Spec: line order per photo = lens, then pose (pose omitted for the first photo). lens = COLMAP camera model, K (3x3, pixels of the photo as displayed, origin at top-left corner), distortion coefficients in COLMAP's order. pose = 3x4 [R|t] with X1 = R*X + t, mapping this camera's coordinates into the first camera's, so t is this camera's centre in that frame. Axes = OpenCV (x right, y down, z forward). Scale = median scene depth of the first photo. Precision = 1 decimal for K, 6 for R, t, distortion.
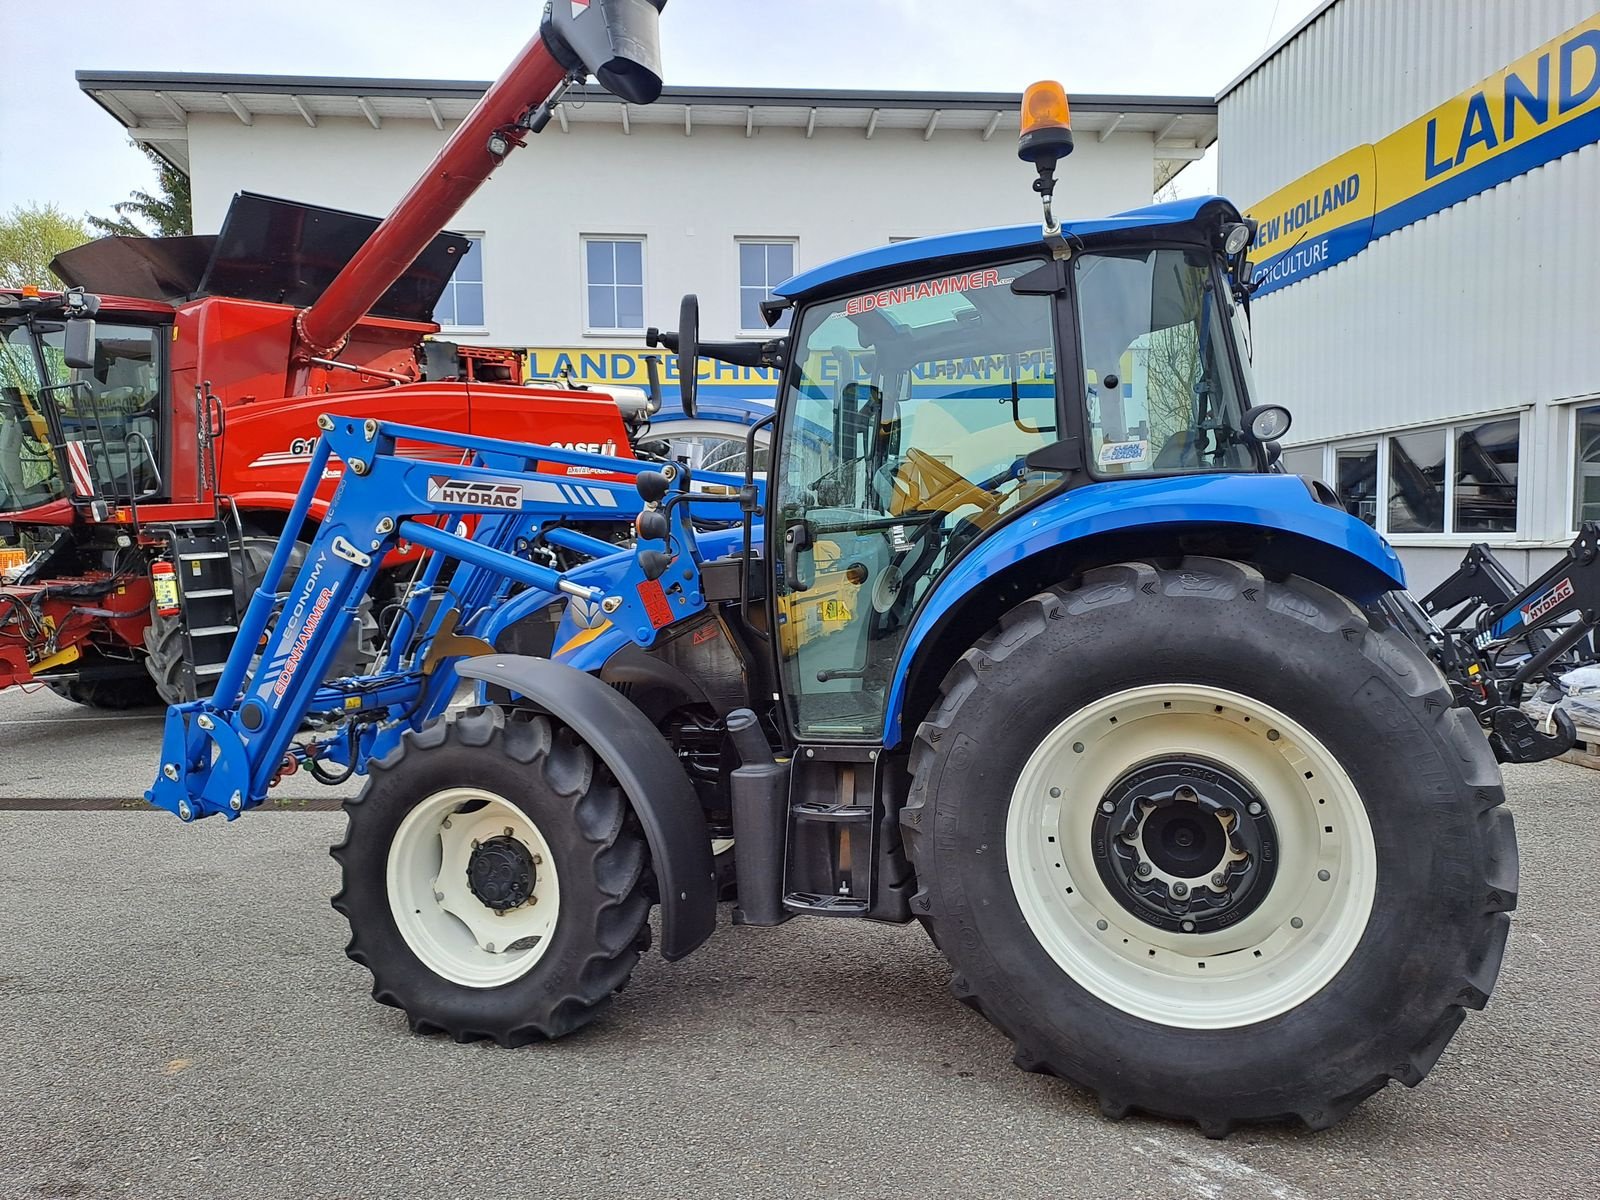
lens RADIAL K [[1174.2, 0, 802.5], [0, 1174.2, 613.0], [0, 0, 1]] dist [0.097956, -0.109750]
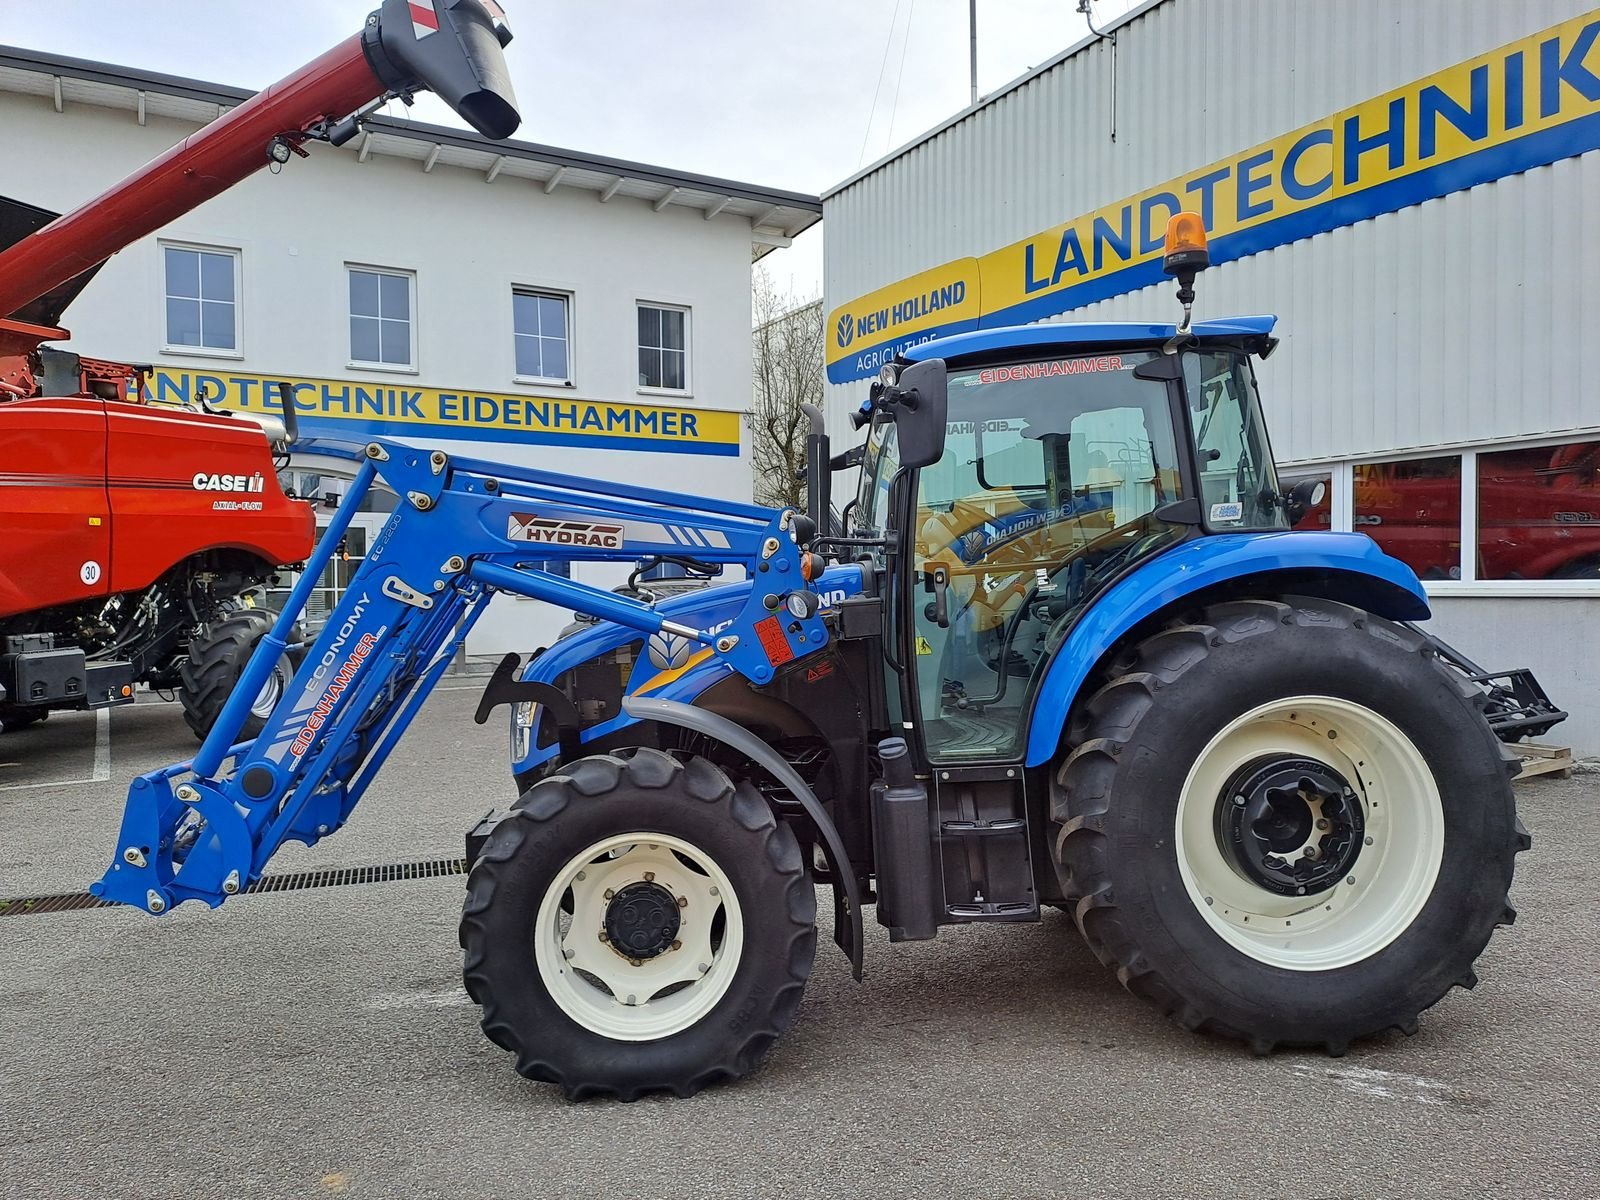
lens RADIAL K [[1177.1, 0, 795.8], [0, 1177.1, 598.7], [0, 0, 1]] dist [0.097022, -0.105965]
pose [[0.911138, -0.000260, 0.412101, -0.541832], [0.022277, 0.998569, -0.048624, 0.004896], [-0.411498, 0.053483, 0.909840, 0.045024]]
